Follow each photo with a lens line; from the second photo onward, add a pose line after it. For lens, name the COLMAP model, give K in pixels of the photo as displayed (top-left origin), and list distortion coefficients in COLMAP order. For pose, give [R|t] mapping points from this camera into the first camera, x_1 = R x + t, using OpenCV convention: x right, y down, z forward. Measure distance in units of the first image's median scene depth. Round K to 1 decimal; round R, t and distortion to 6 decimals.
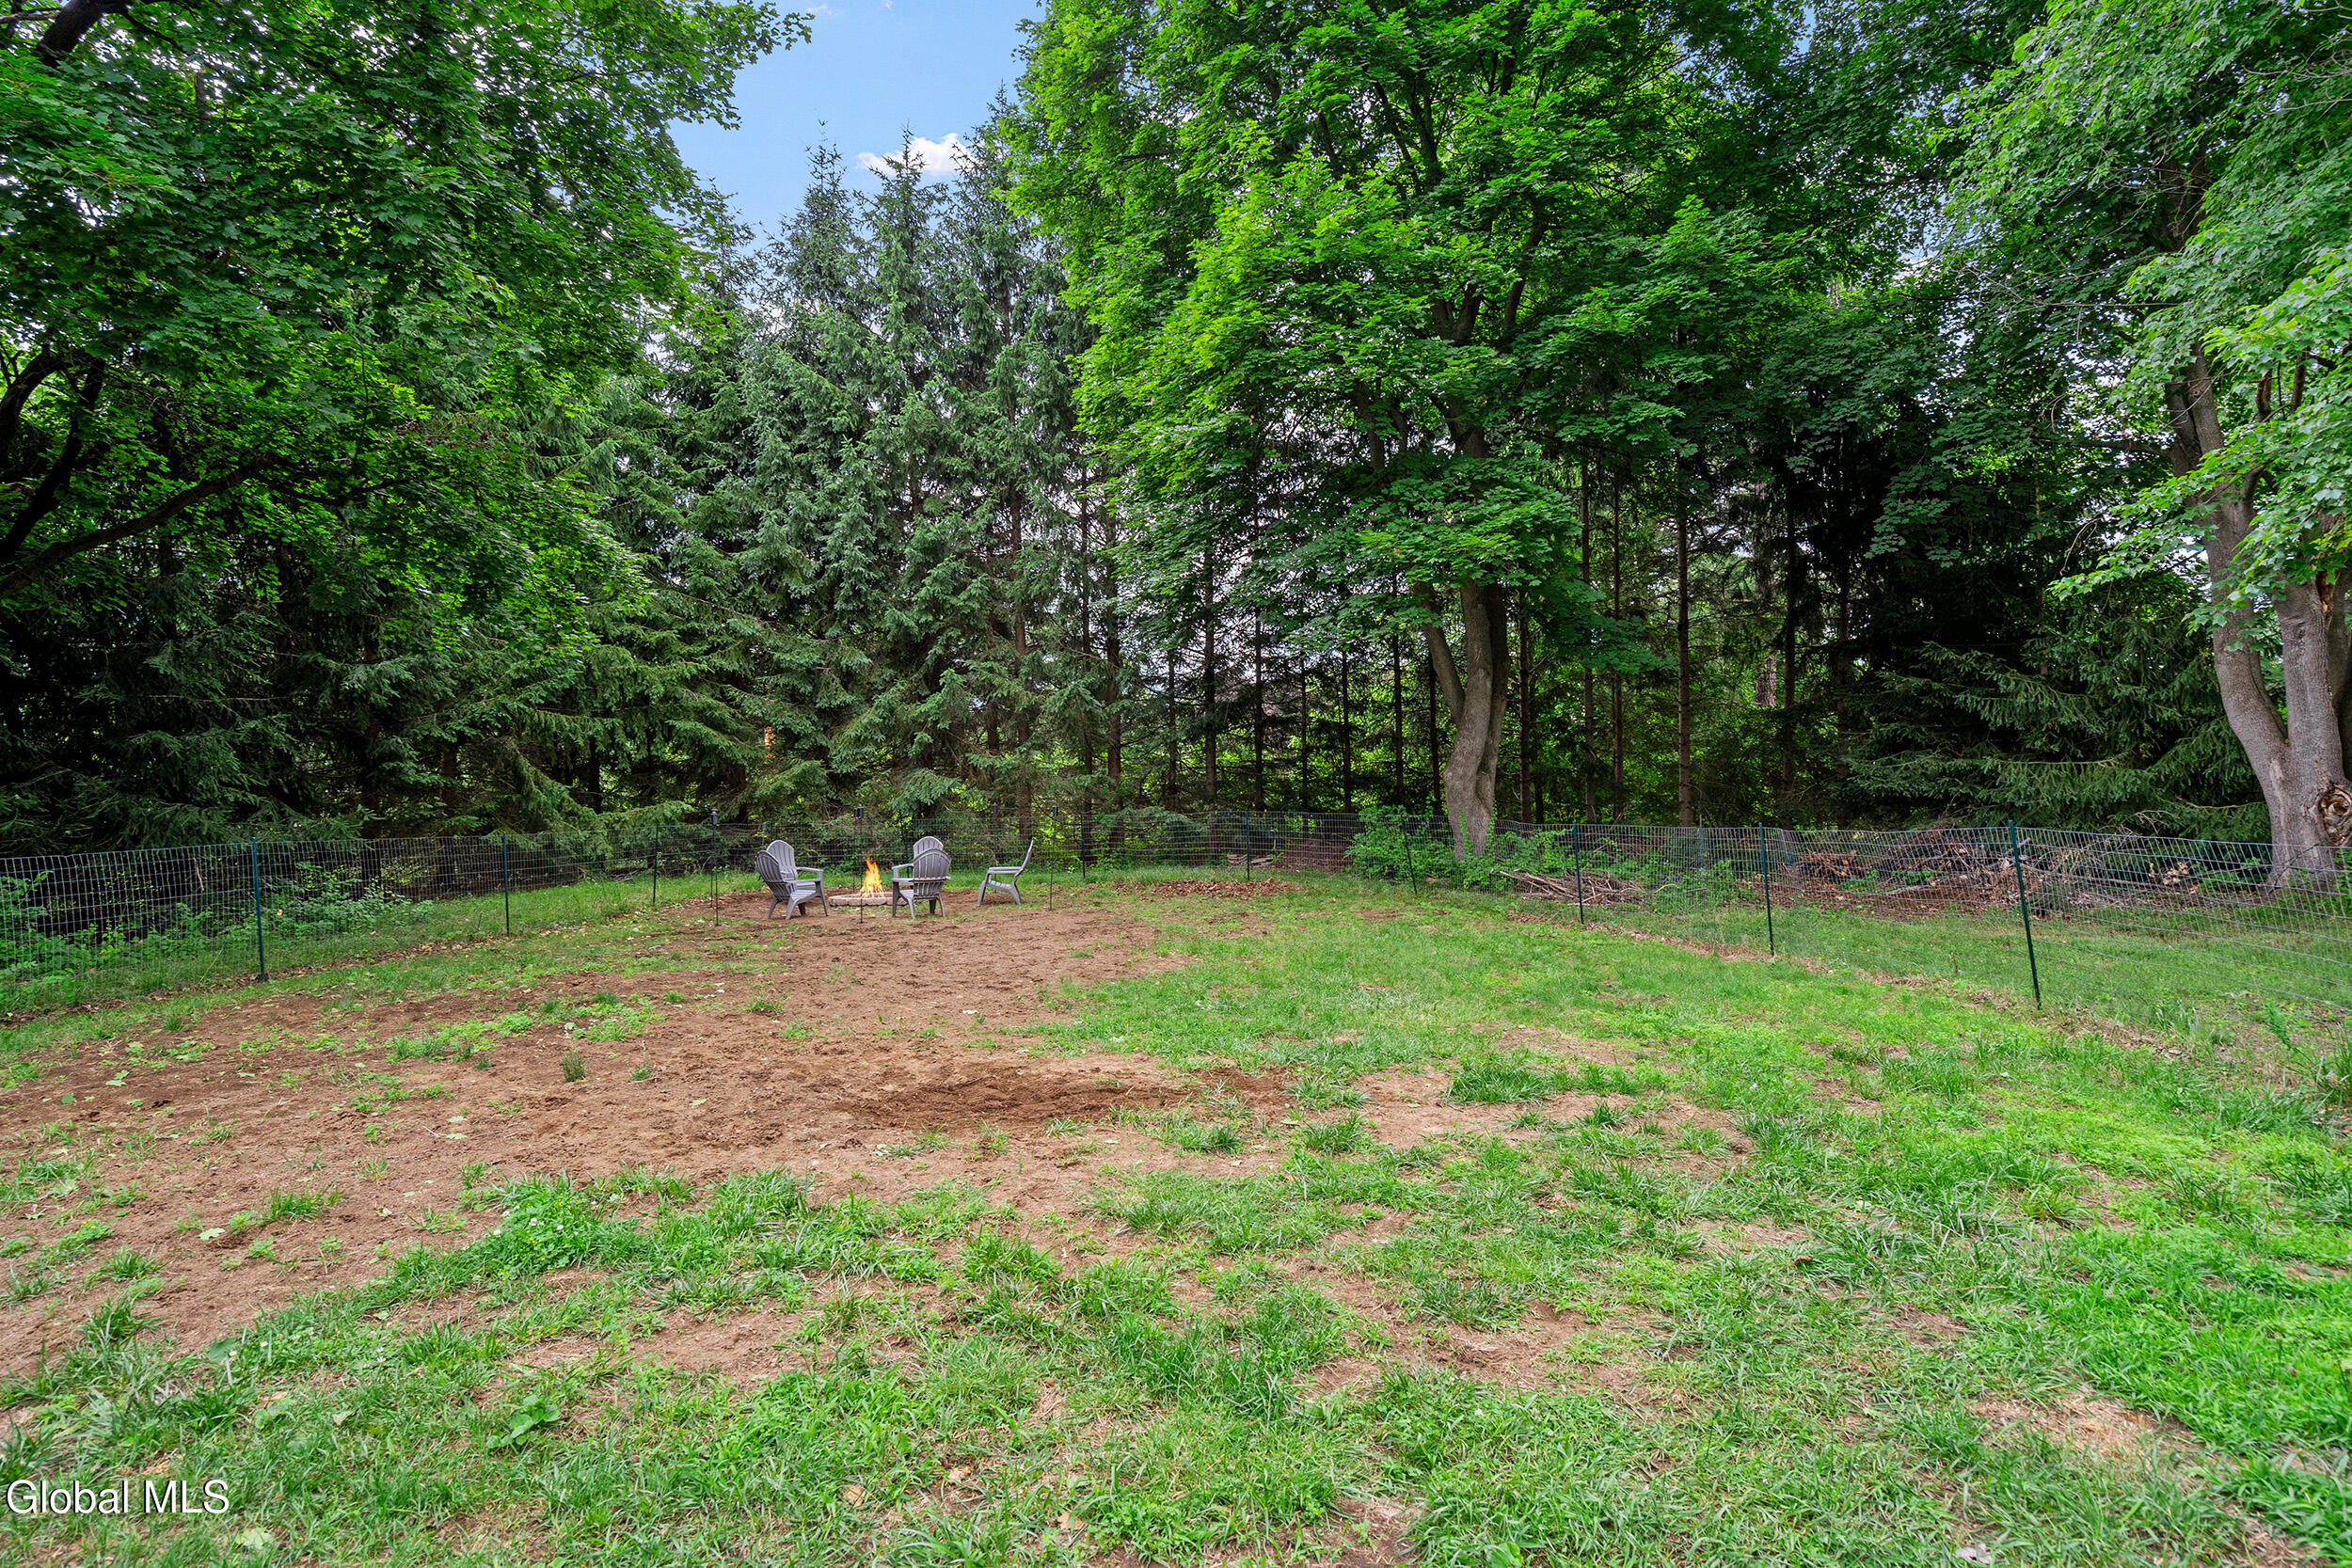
lens RADIAL K [[1224.4, 0, 1175.2], [0, 1224.4, 795.9], [0, 0, 1]] dist [0.001675, 0.000057]
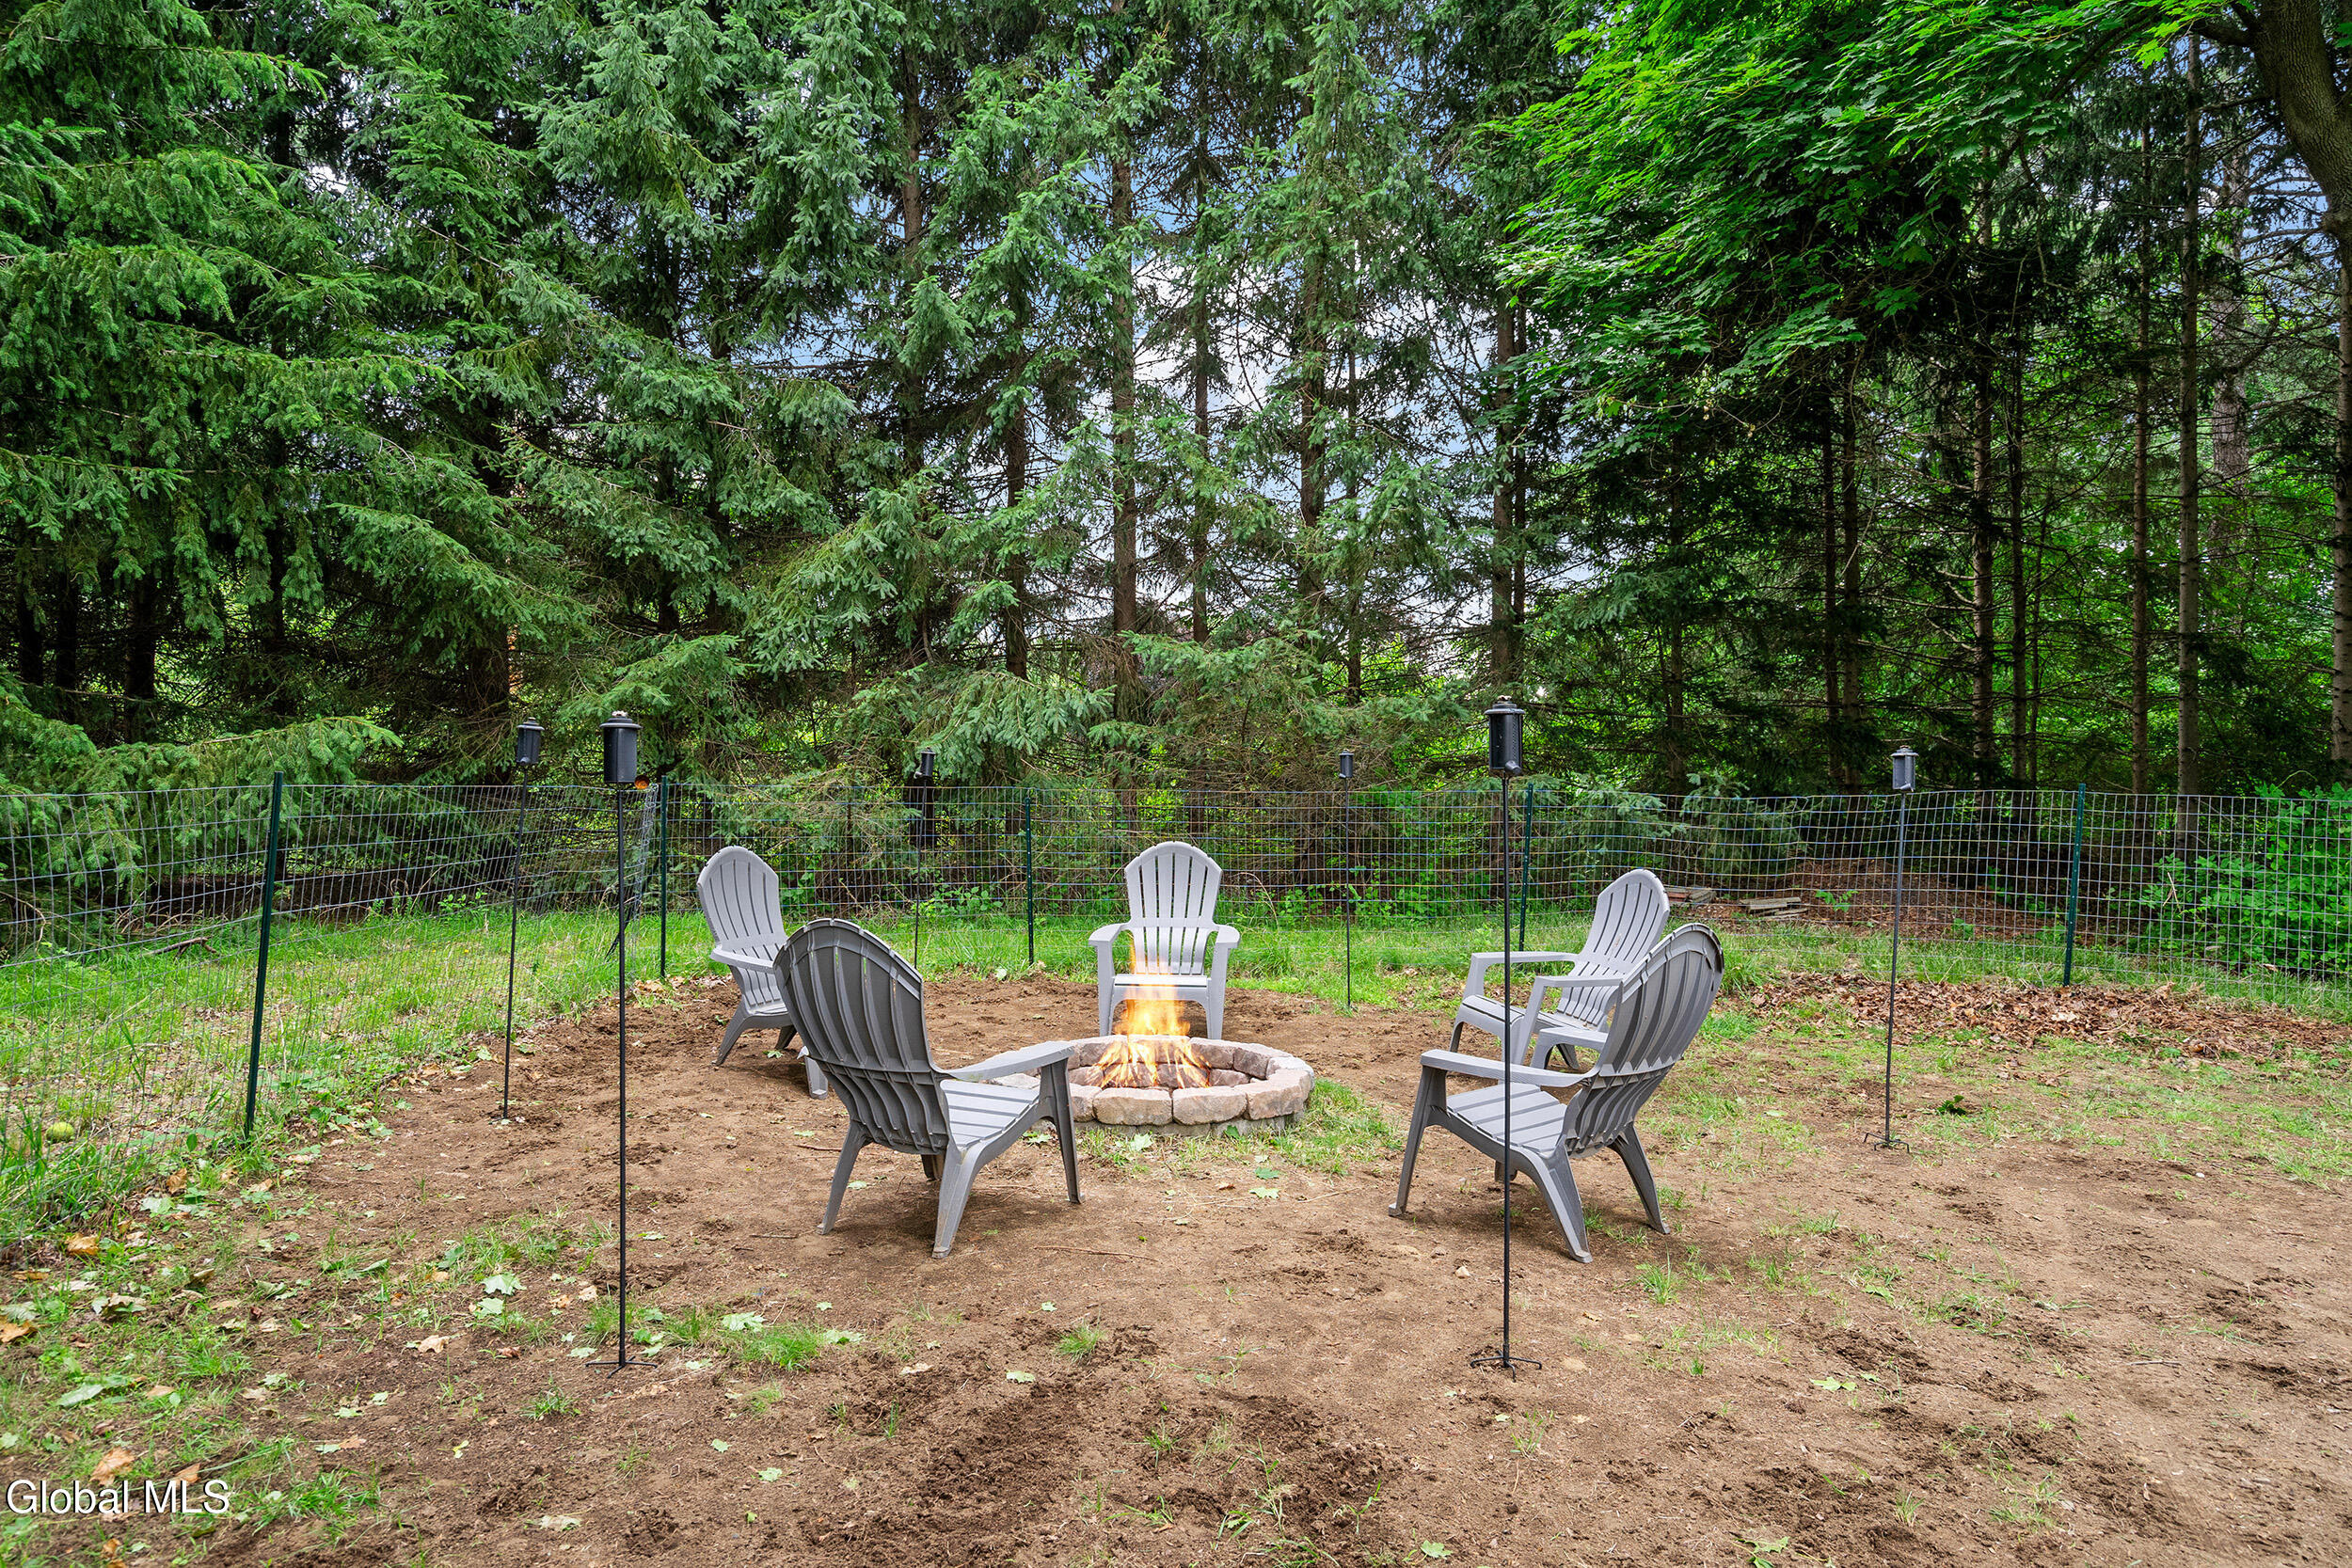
lens RADIAL K [[1345.0, 0, 1177.4], [0, 1345.0, 773.0], [0, 0, 1]] dist [-0.008757, -0.001047]
pose [[0.984342, 0.030838, 0.173553, -0.219592], [-0.030916, 0.999519, -0.002257, 0.012770], [-0.173540, -0.003143, 0.984822, 0.531402]]
